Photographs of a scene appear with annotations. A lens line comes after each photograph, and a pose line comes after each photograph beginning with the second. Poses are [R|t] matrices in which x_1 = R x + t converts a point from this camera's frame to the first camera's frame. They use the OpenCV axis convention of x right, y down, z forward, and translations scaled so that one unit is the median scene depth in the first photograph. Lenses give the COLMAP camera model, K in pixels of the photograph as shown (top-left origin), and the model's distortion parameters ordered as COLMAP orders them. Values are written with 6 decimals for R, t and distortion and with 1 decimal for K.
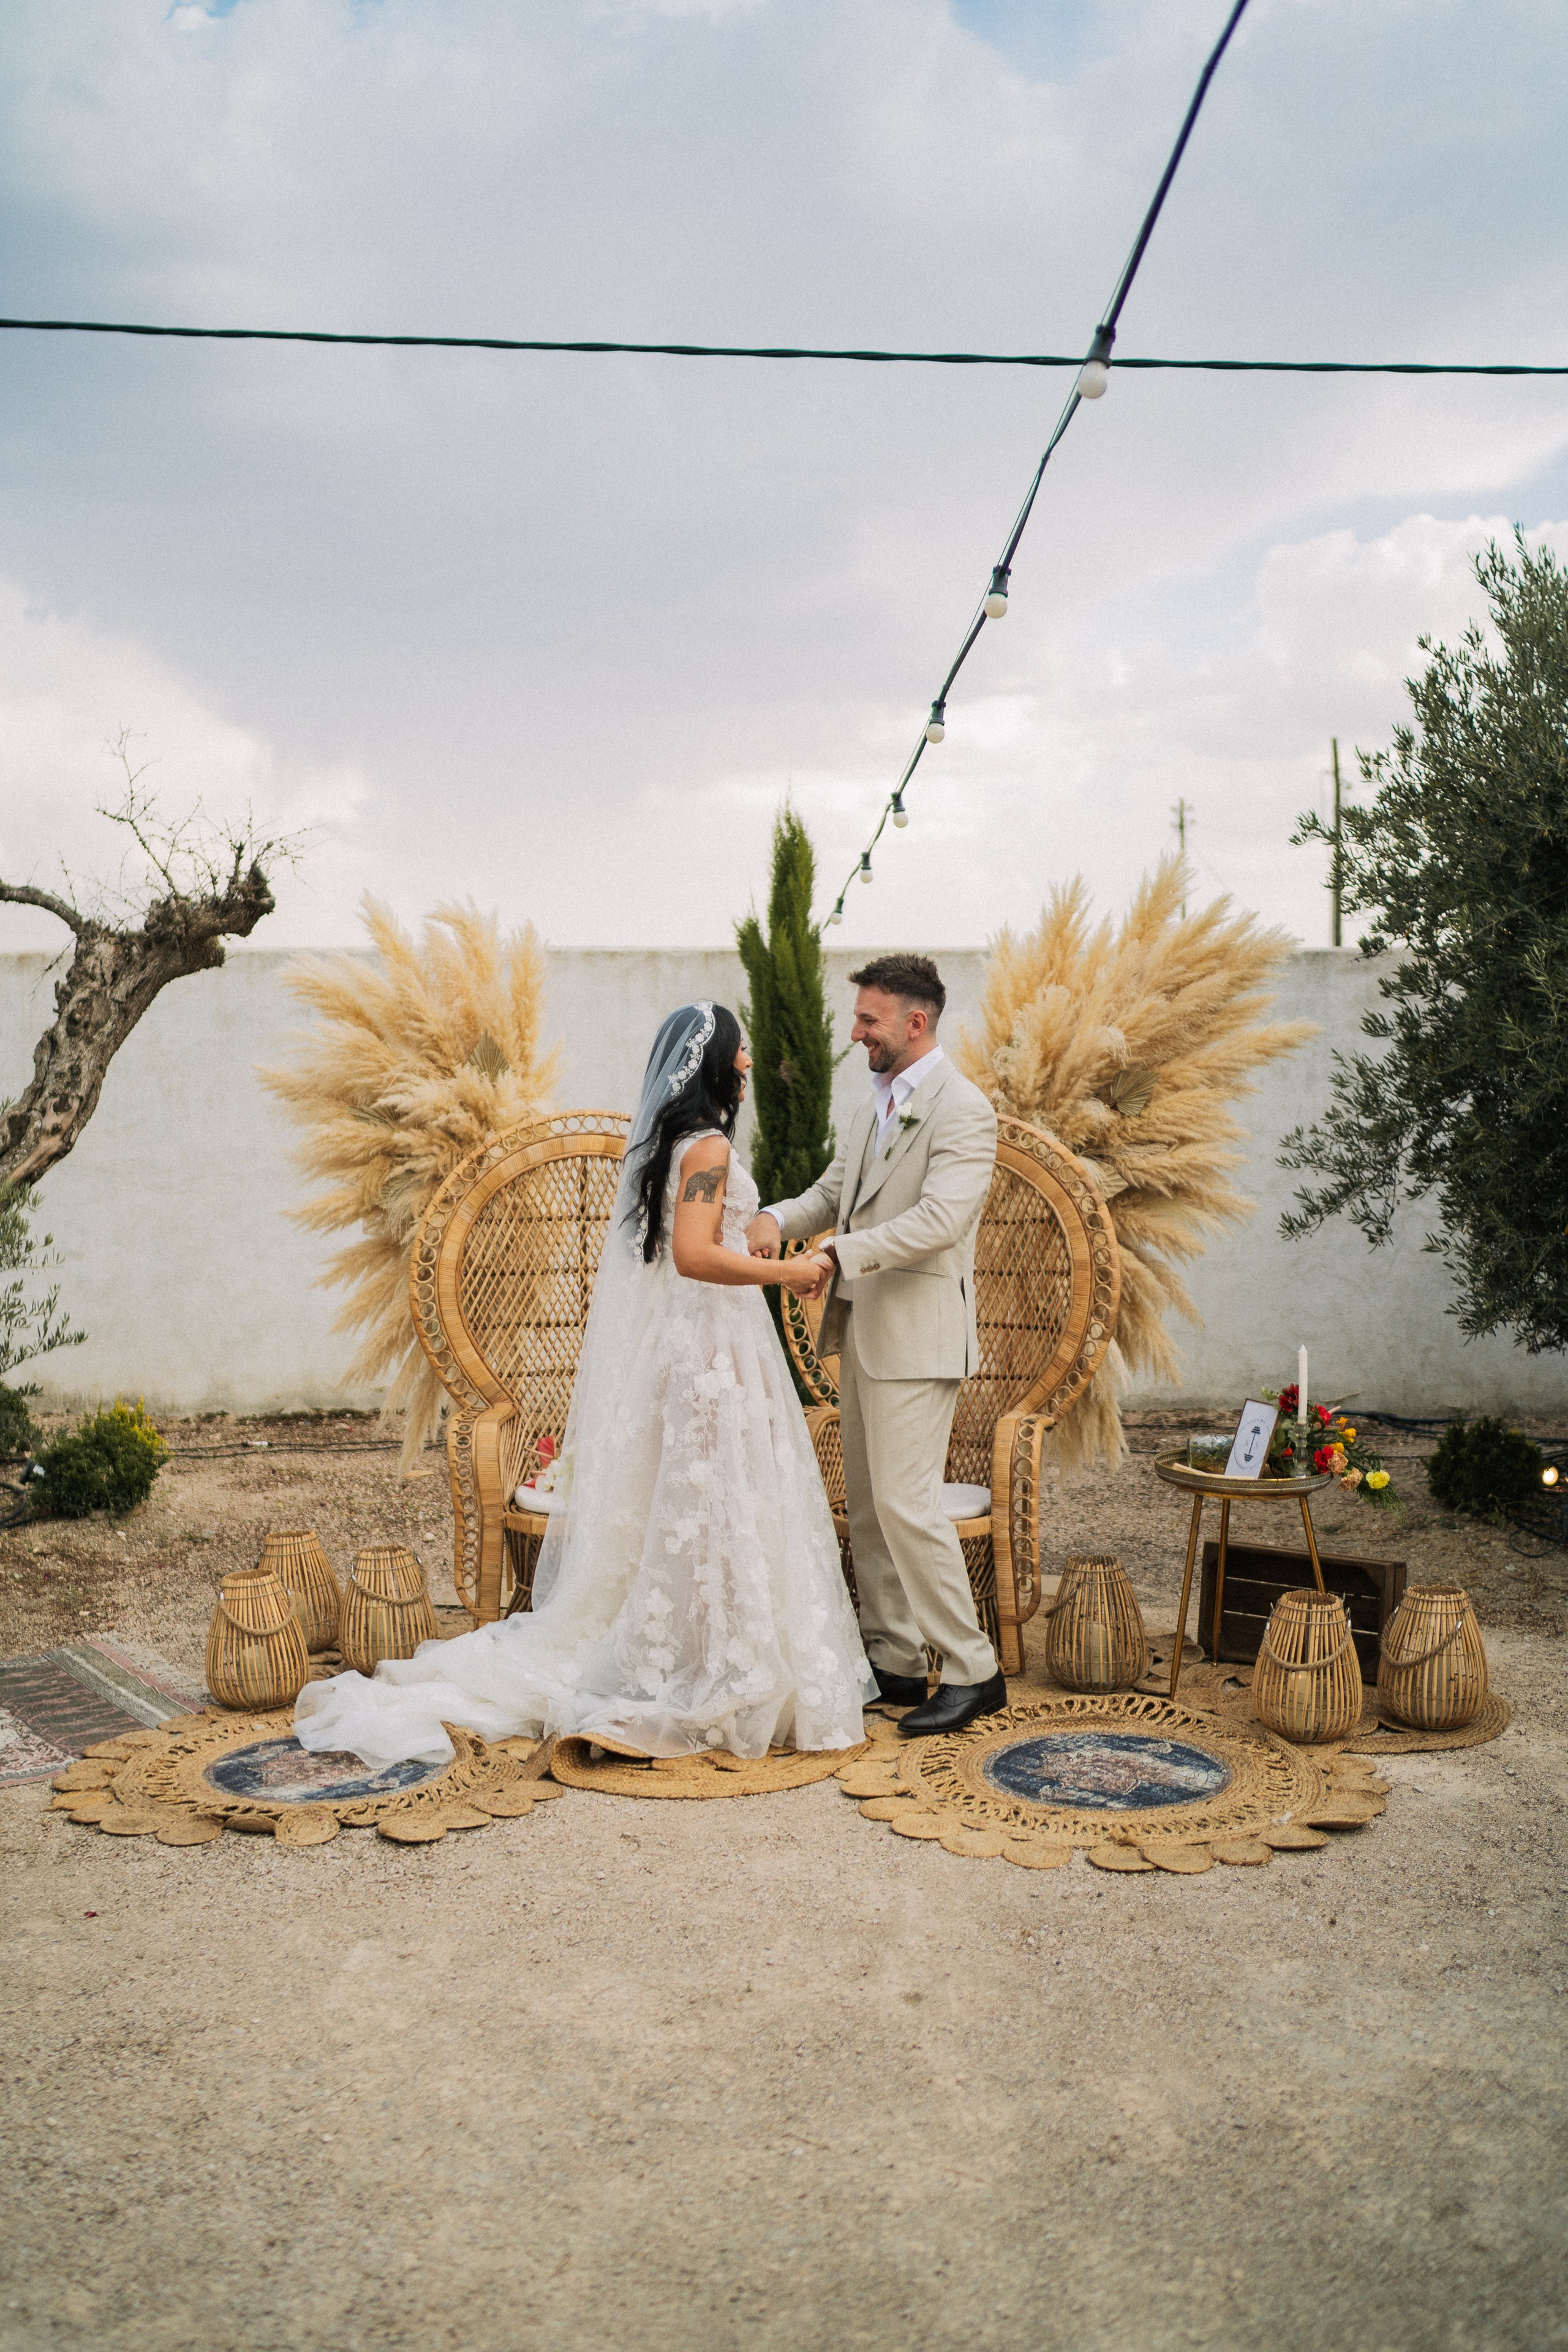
lens RADIAL K [[2231.1, 0, 784.0], [0, 2231.1, 1176.0], [0, 0, 1]] dist [-0.099827, 0.001065]
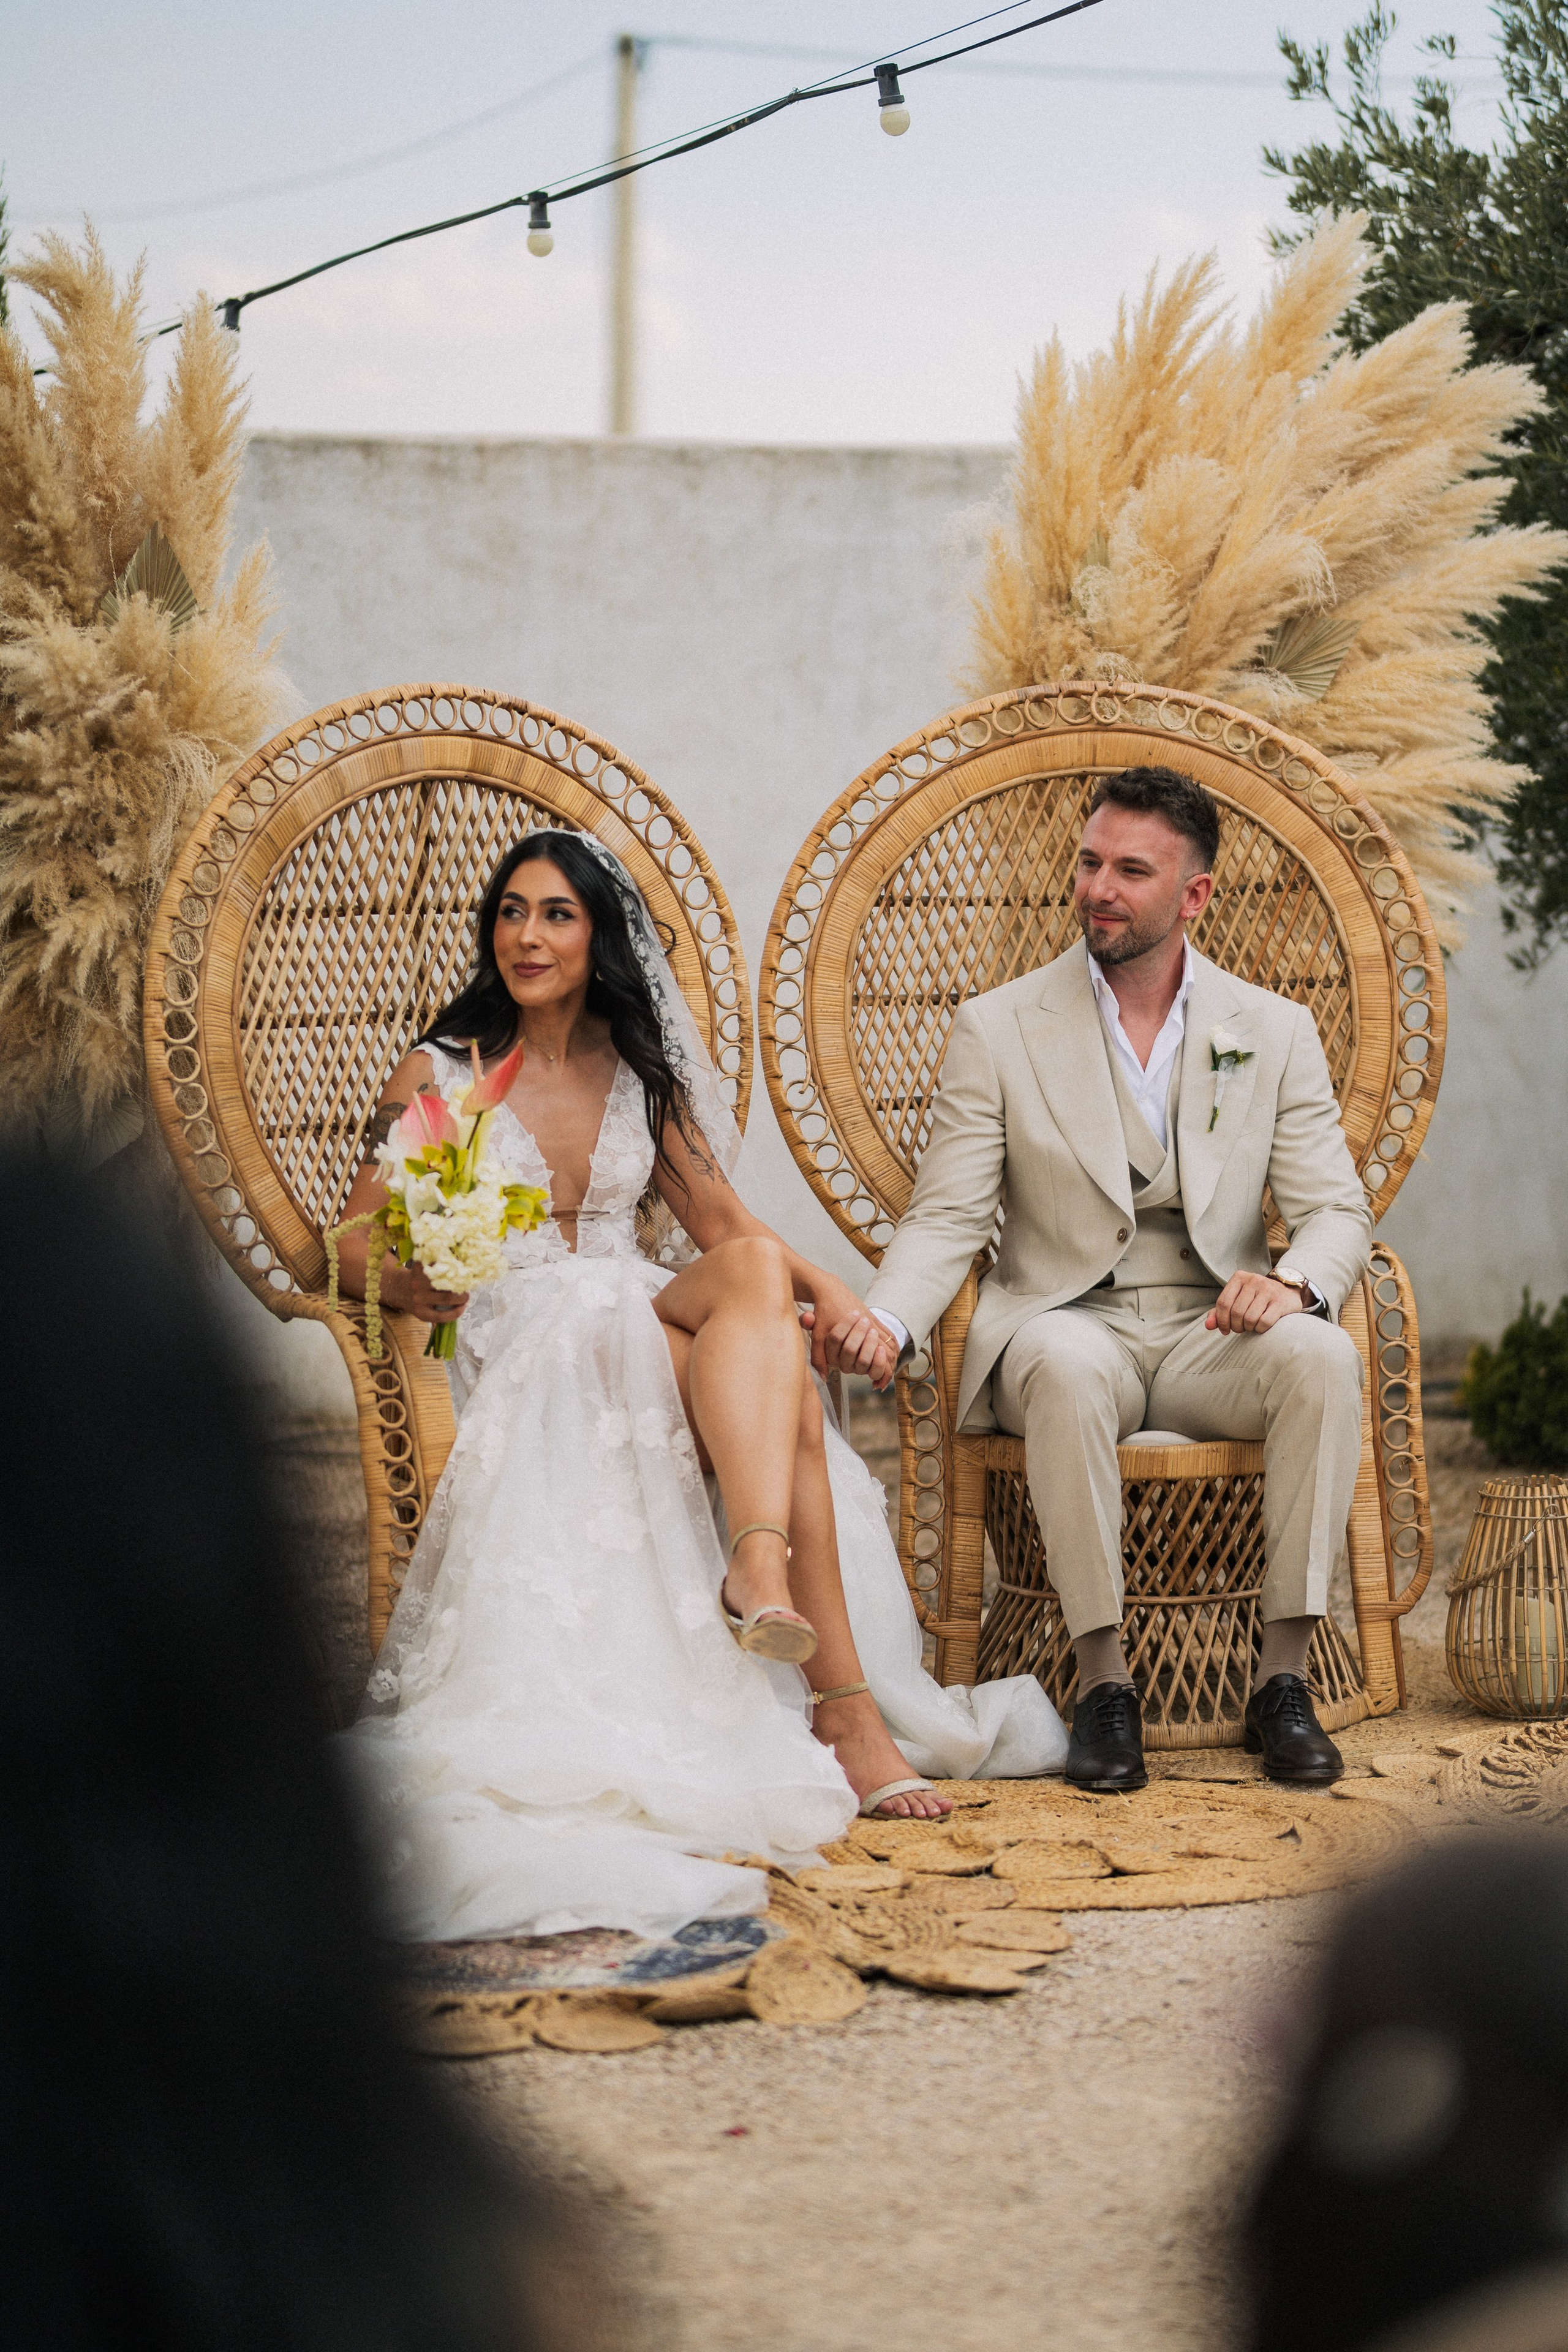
lens RADIAL K [[5721.3, 0, 776.2], [0, 5721.3, 1178.3], [0, 0, 1]] dist [0.011974, -0.829136]
pose [[0.872584, -0.041830, 0.486670, -0.621753], [0.038850, 0.999113, 0.016219, 0.059526], [-0.486917, 0.004755, 0.873435, -0.126636]]
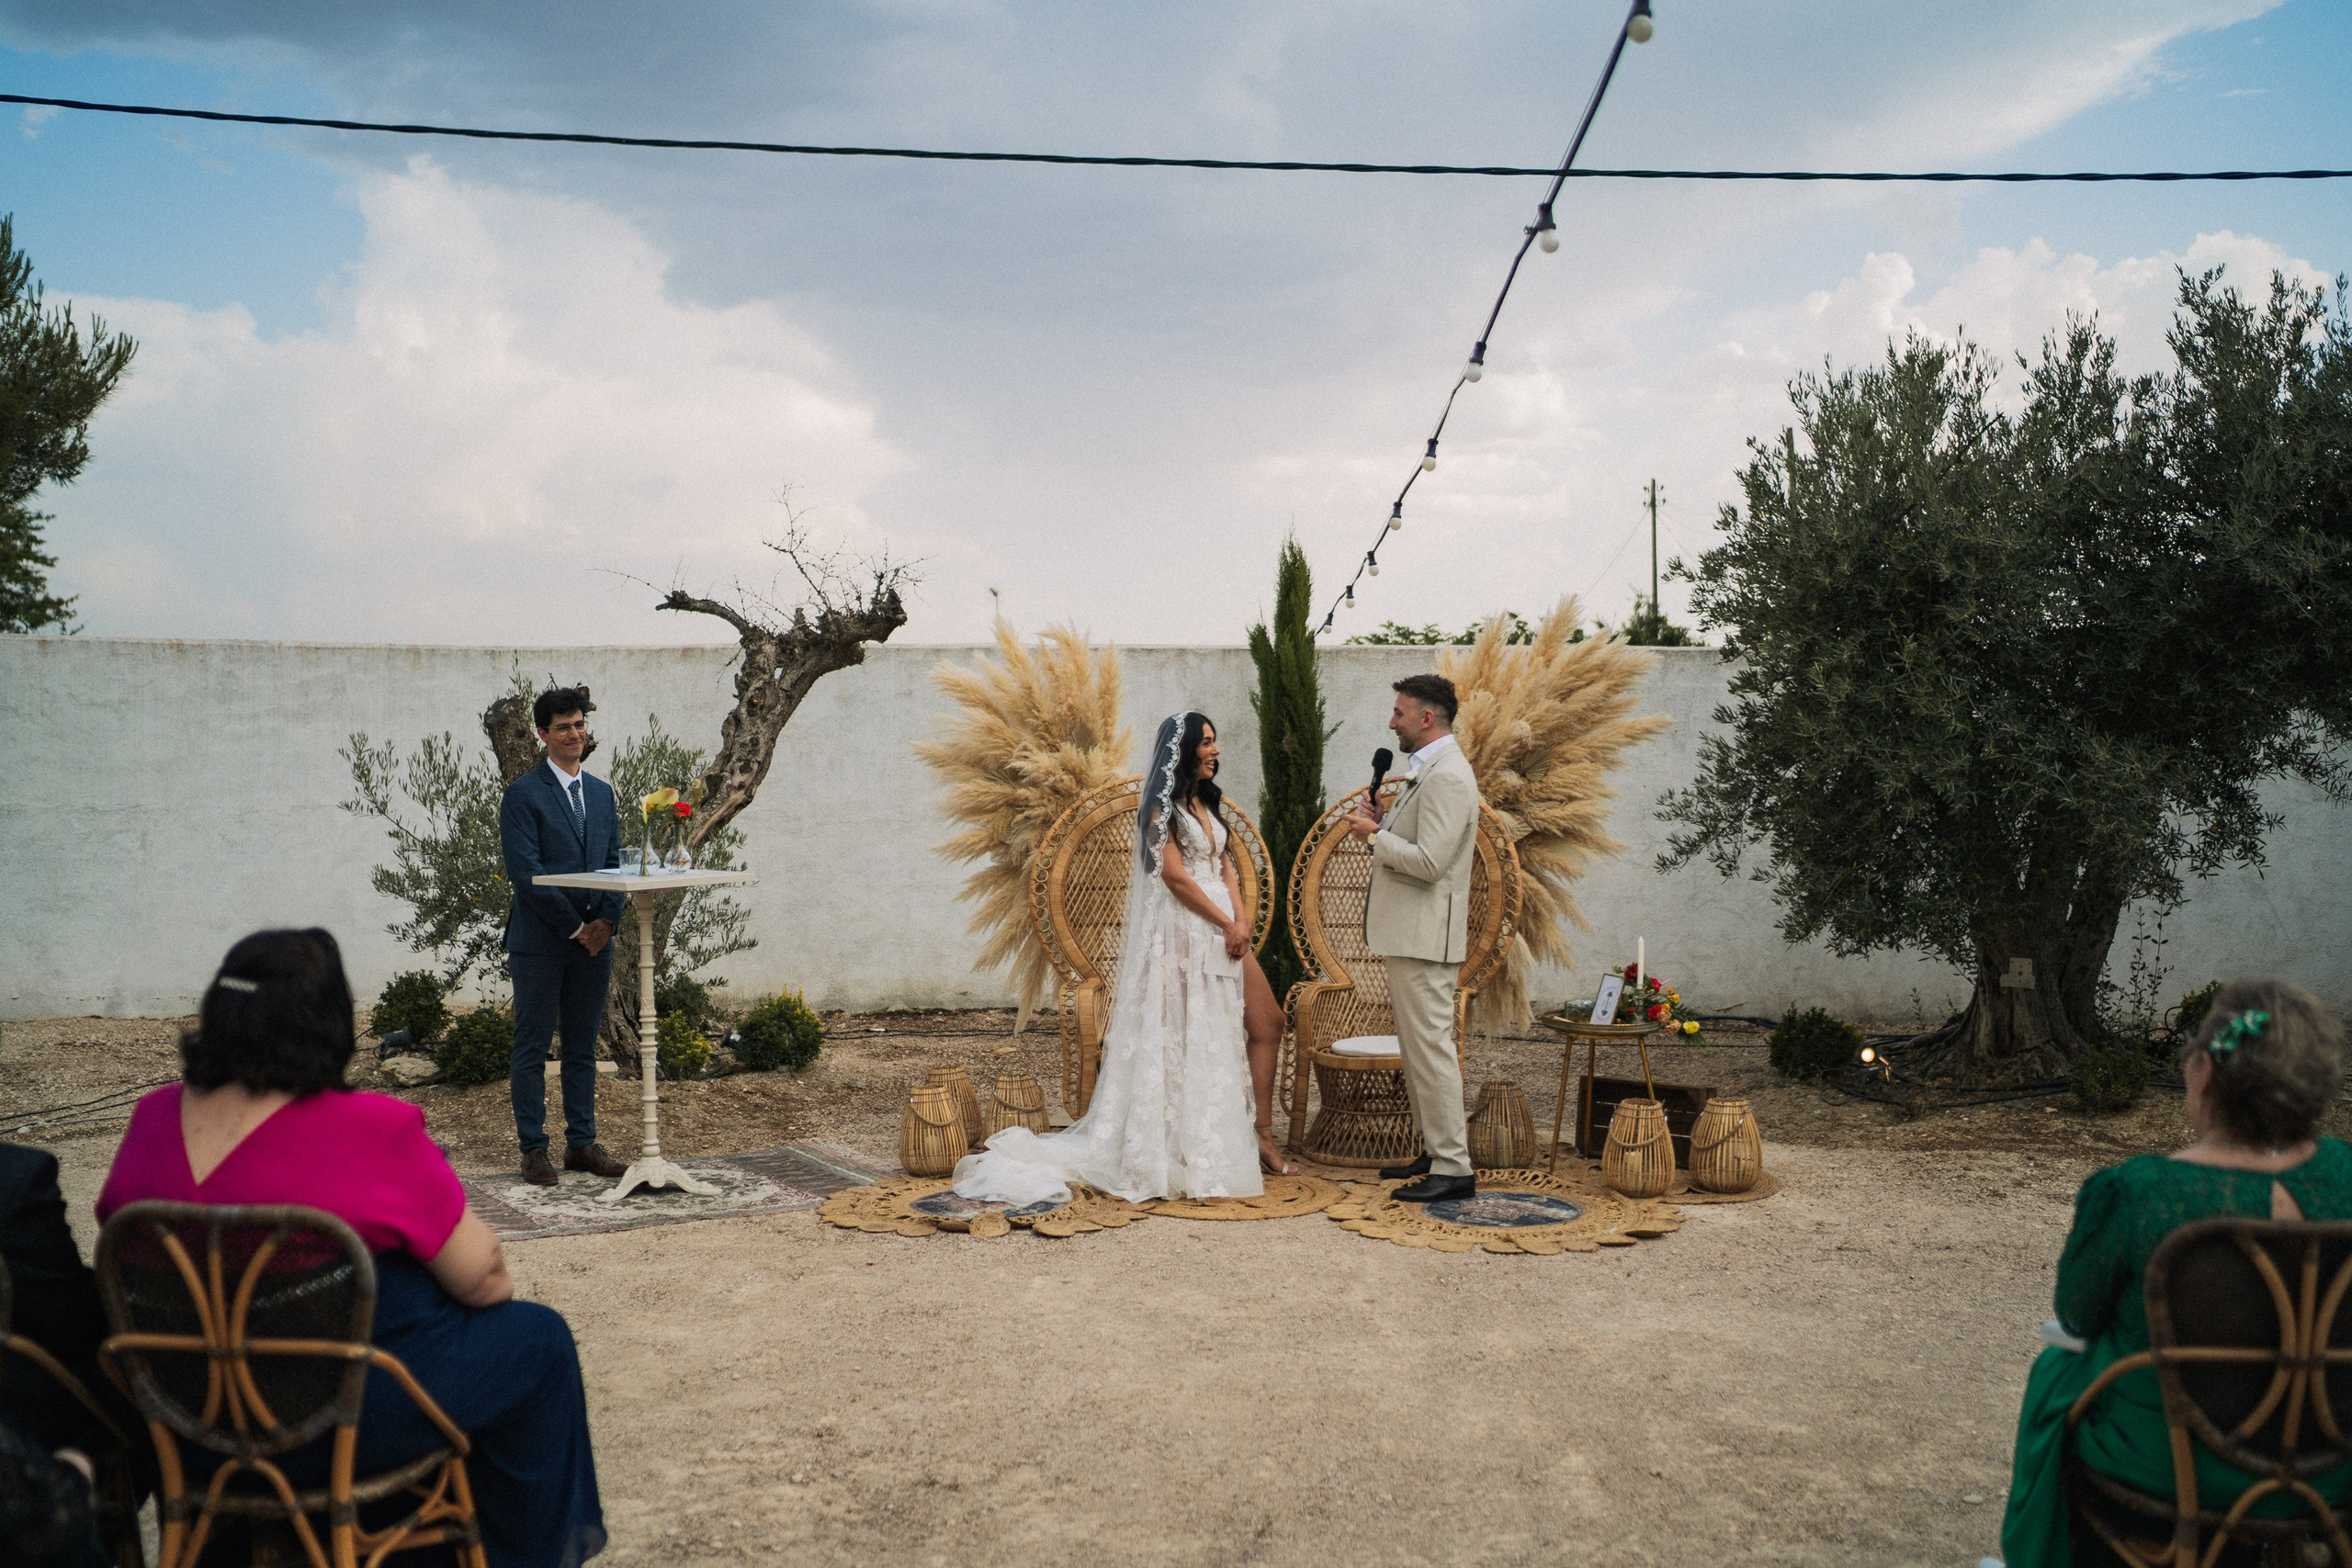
lens RADIAL K [[2289.6, 0, 1184.2], [0, 2289.6, 785.3], [0, 0, 1]] dist [-0.110737, 0.146213]
pose [[0.999263, 0.005788, -0.037954, -0.012115], [-0.006652, 0.999720, -0.022693, 0.010206], [0.037812, 0.022929, 0.999022, -0.460360]]
